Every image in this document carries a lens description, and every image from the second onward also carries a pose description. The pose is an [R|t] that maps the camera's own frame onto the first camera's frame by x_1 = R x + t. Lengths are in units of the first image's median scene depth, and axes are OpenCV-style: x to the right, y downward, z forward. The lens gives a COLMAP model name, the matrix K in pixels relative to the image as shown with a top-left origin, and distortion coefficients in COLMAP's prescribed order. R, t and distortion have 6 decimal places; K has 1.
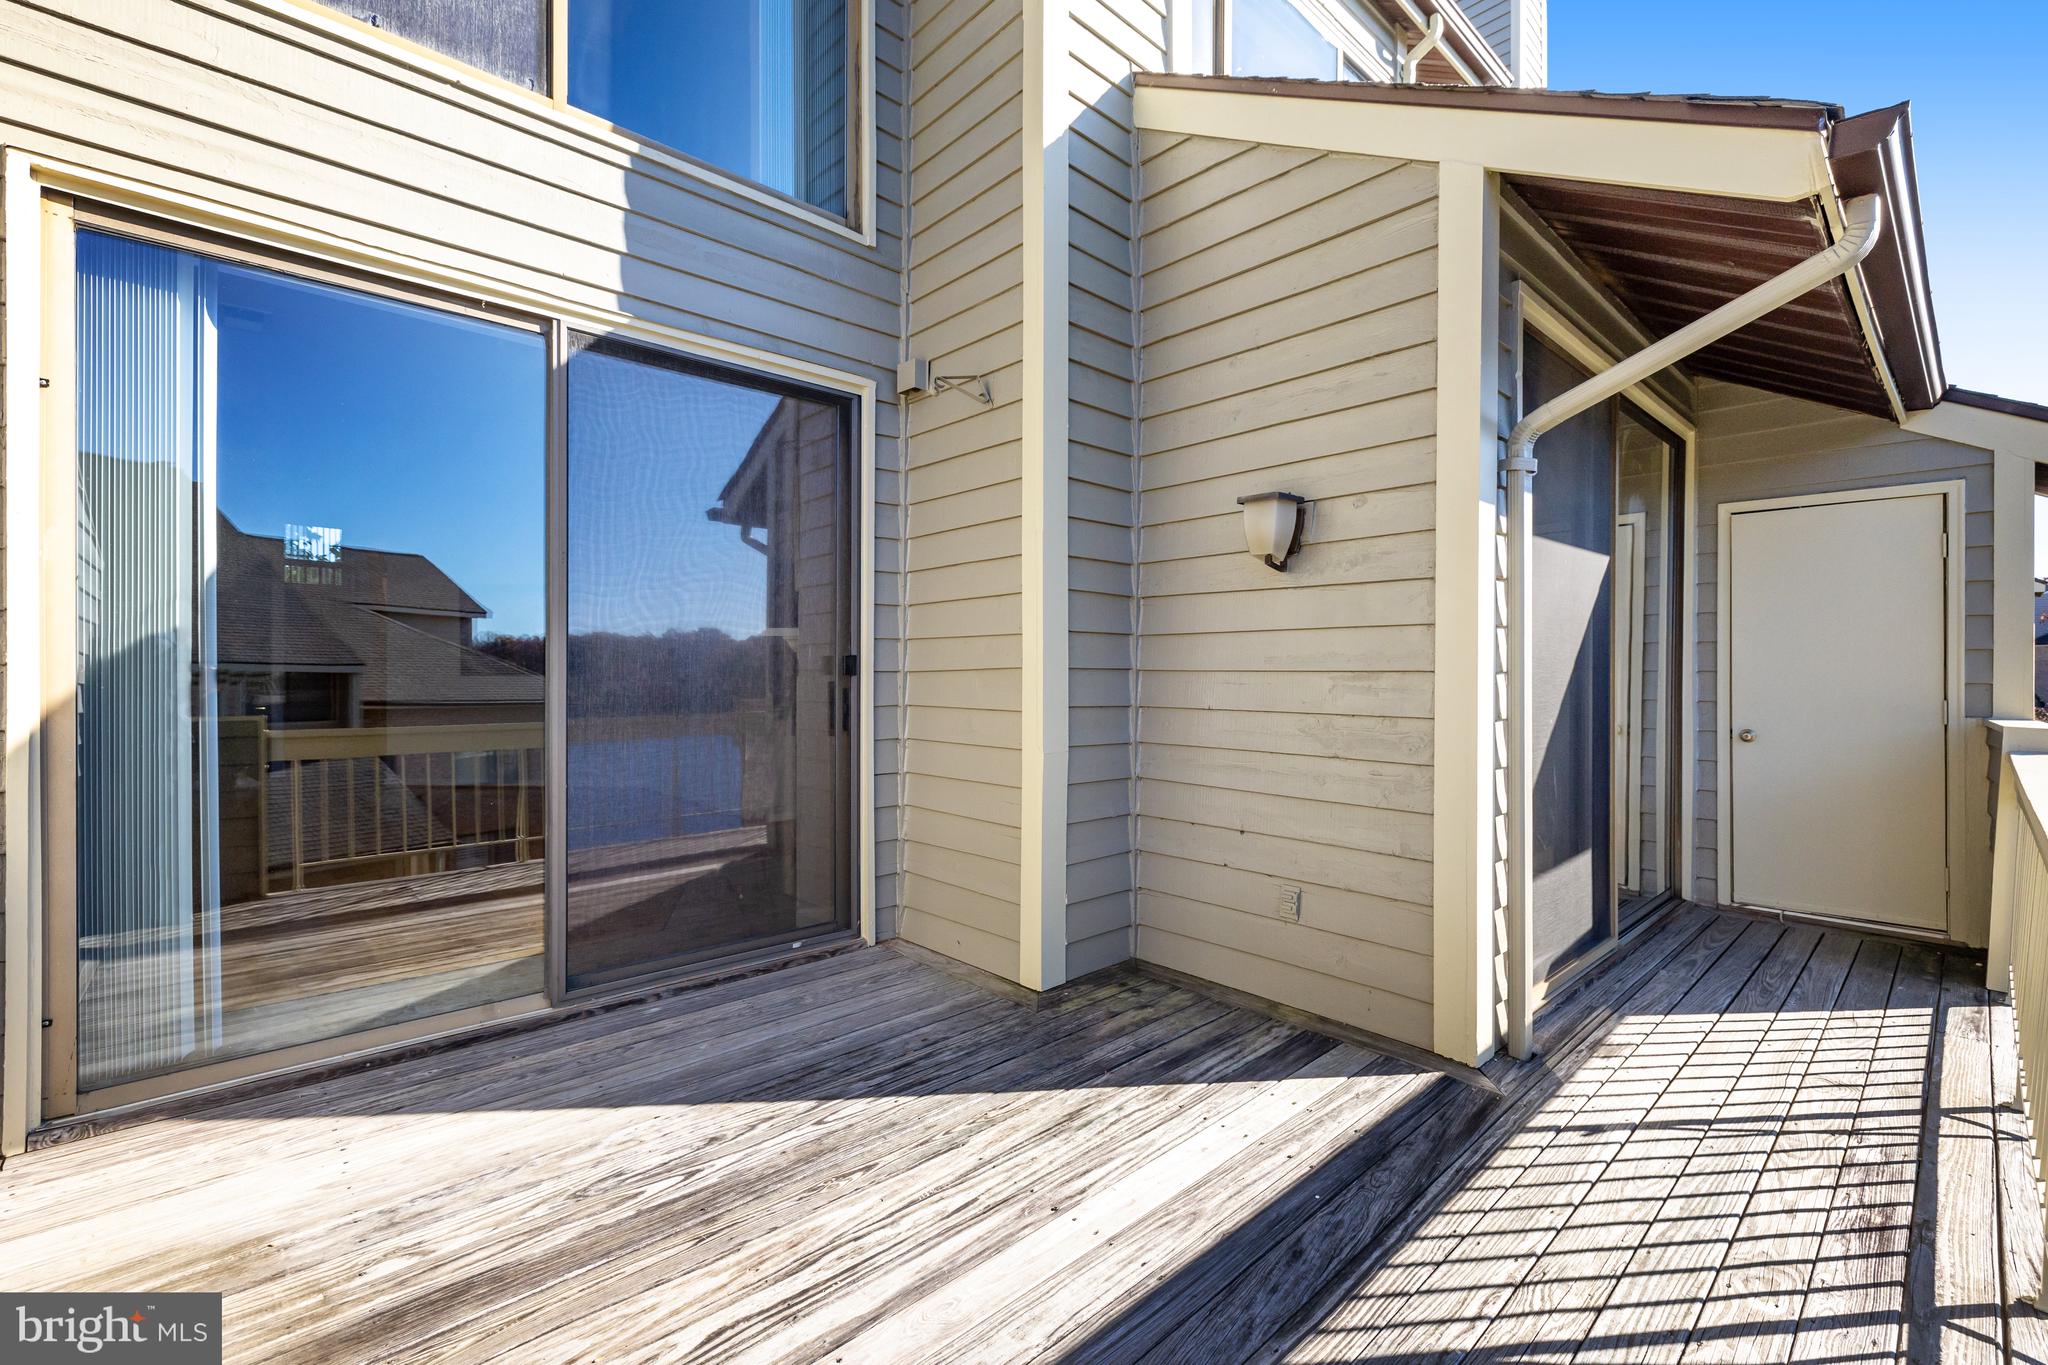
lens RADIAL K [[850.3, 0, 1012.9], [0, 850.3, 680.9], [0, 0, 1]] dist [0.000835, 0.000405]
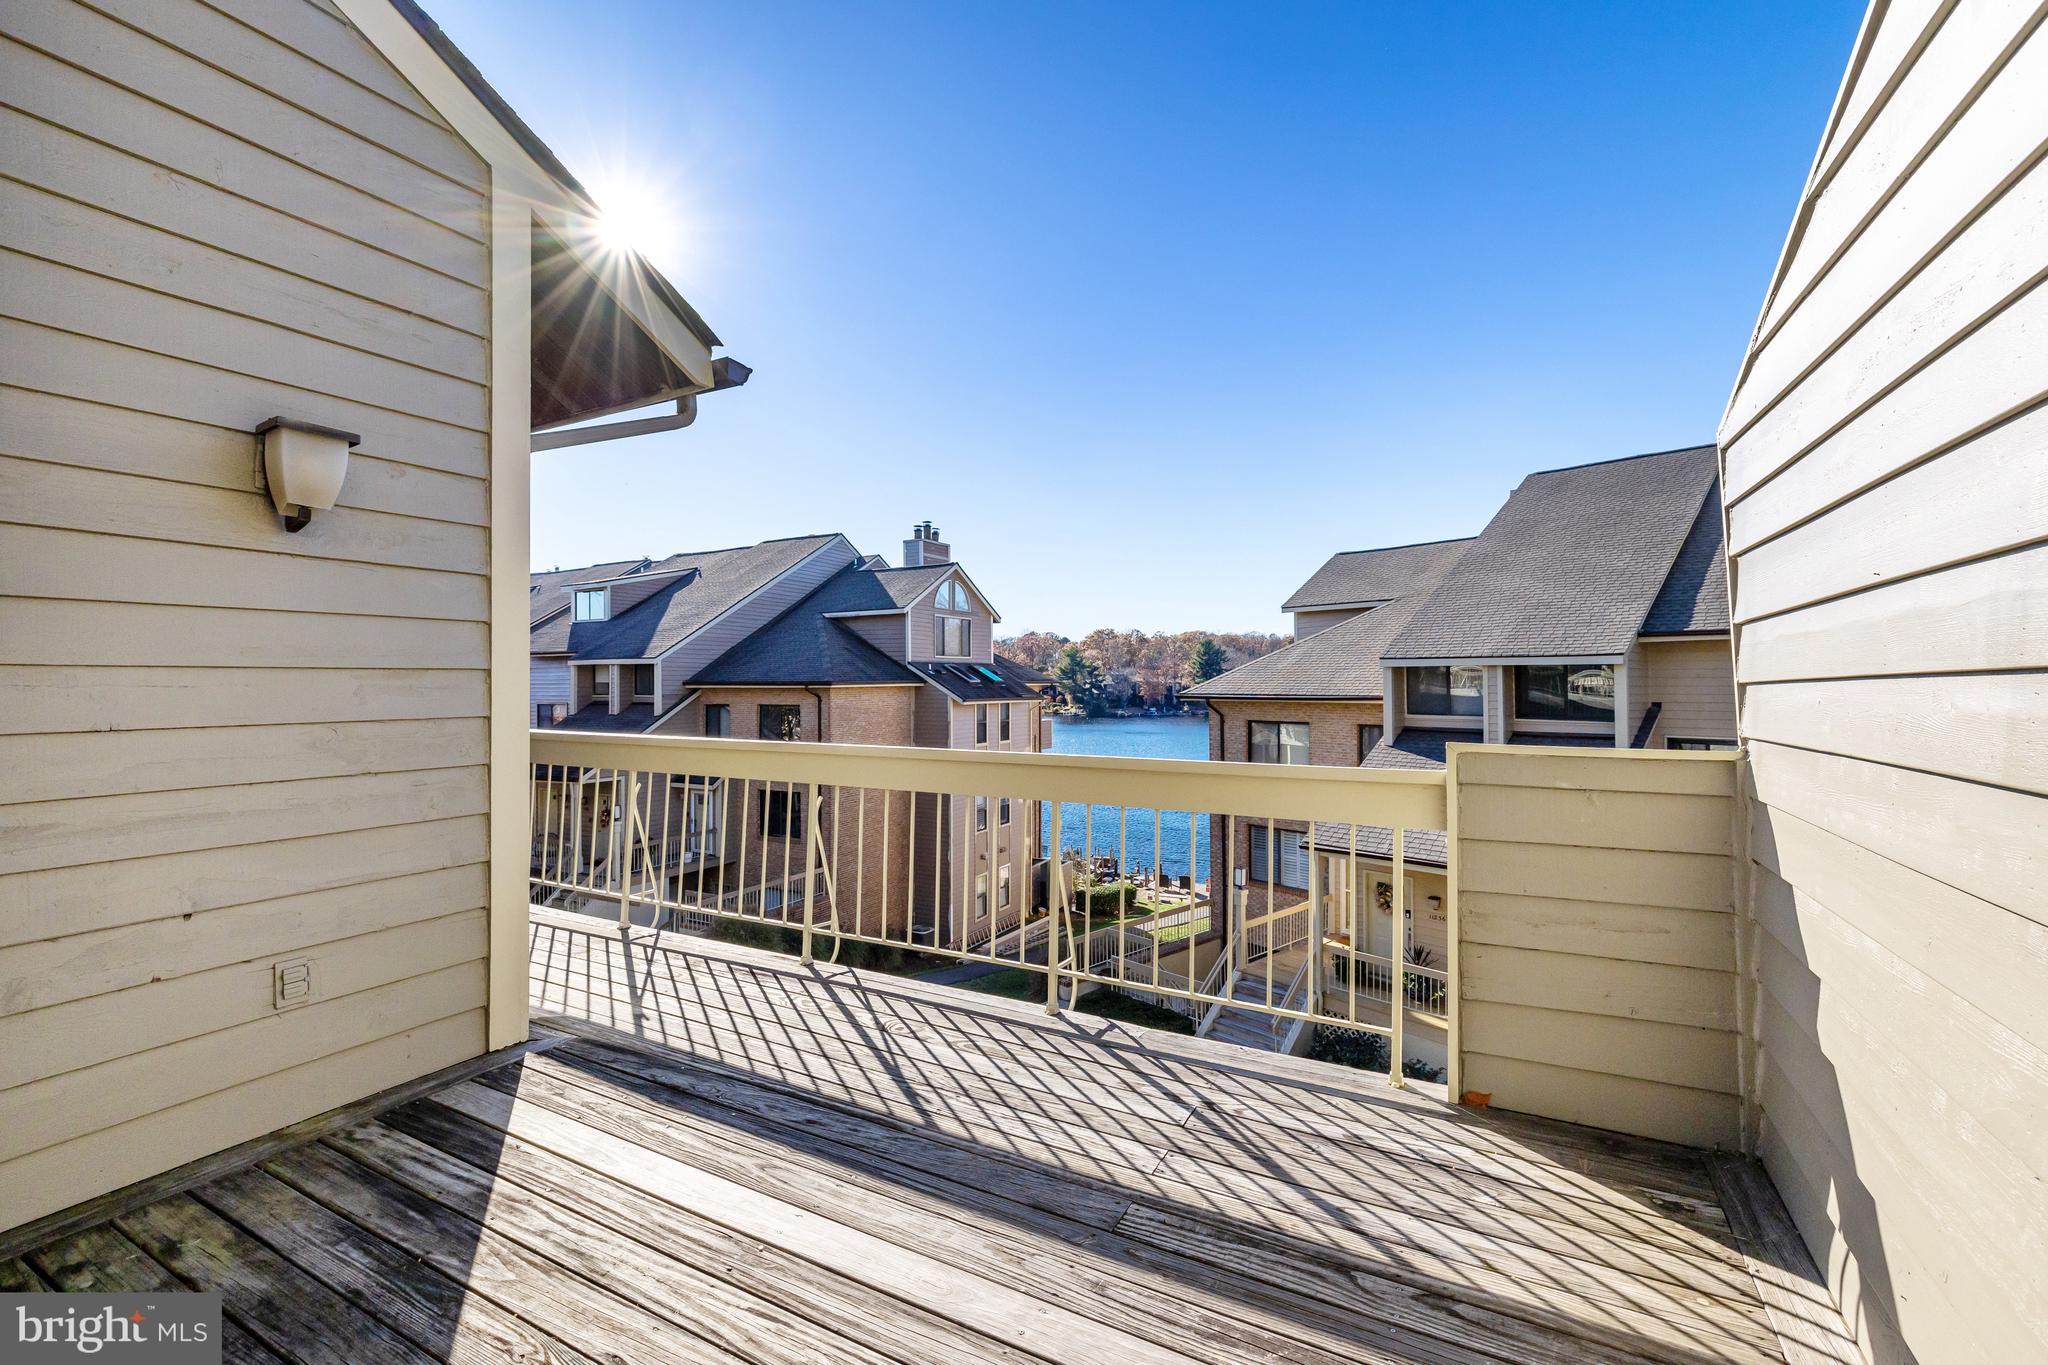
lens RADIAL K [[850.3, 0, 1021.3], [0, 850.3, 675.6], [0, 0, 1]] dist [0.000835, 0.000405]
pose [[-0.325038, 0.005913, 0.945683, -0.738900], [0.002790, 0.999982, -0.005294, 0.001694], [-0.945697, 0.000918, -0.325048, 0.829628]]
